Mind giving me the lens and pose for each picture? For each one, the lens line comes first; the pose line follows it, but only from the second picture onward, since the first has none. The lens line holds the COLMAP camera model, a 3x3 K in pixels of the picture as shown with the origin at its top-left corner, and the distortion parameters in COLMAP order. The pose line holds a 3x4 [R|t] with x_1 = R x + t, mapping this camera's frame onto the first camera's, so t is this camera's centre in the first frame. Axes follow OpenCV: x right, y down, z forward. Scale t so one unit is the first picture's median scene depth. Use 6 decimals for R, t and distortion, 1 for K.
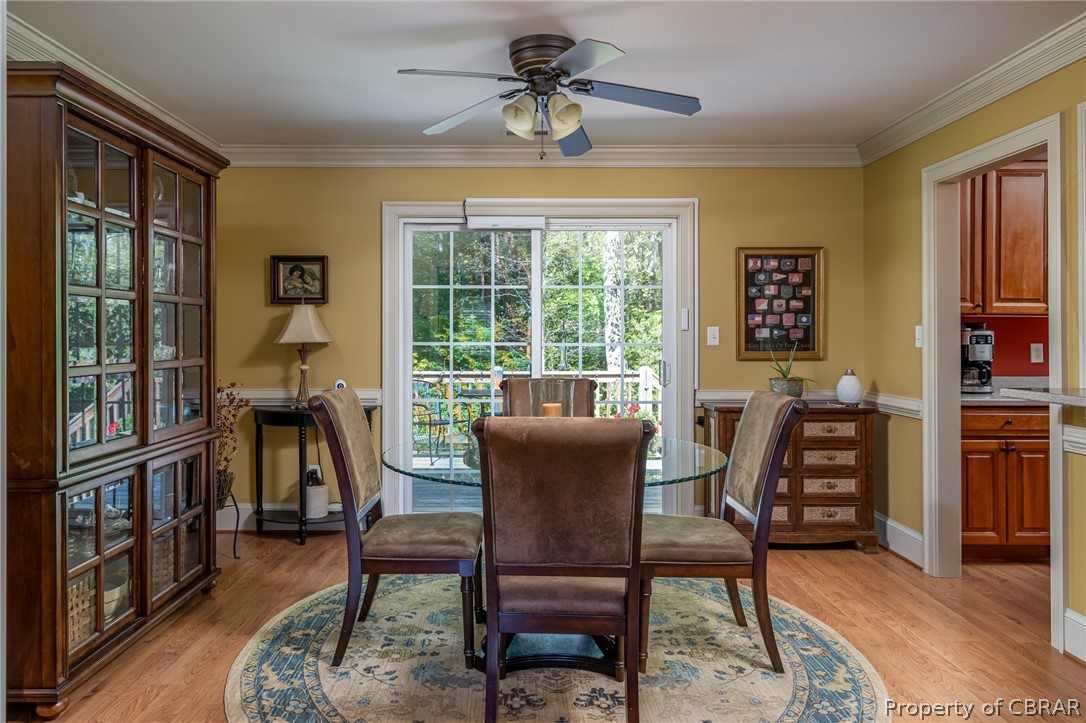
lens RADIAL K [[716.0, 0, 543.0], [0, 716.0, 361.5], [0, 0, 1]] dist [-0.000706, 0.000234]
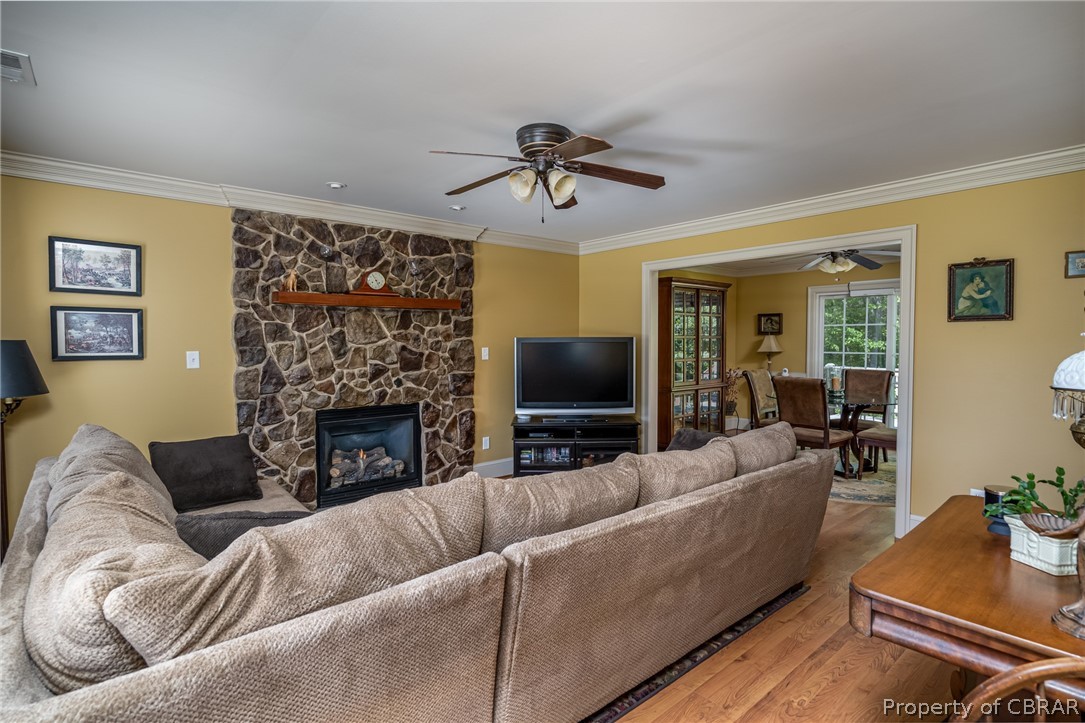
lens RADIAL K [[547.1, 0, 542.5], [0, 547.1, 361.5], [0, 0, 1]] dist [-0.001516, 0.000021]
pose [[0.637087, 0.028030, -0.770282, 0.558117], [-0.032065, 0.999437, 0.009848, 0.011857], [0.770124, 0.018426, 0.637628, -0.683666]]
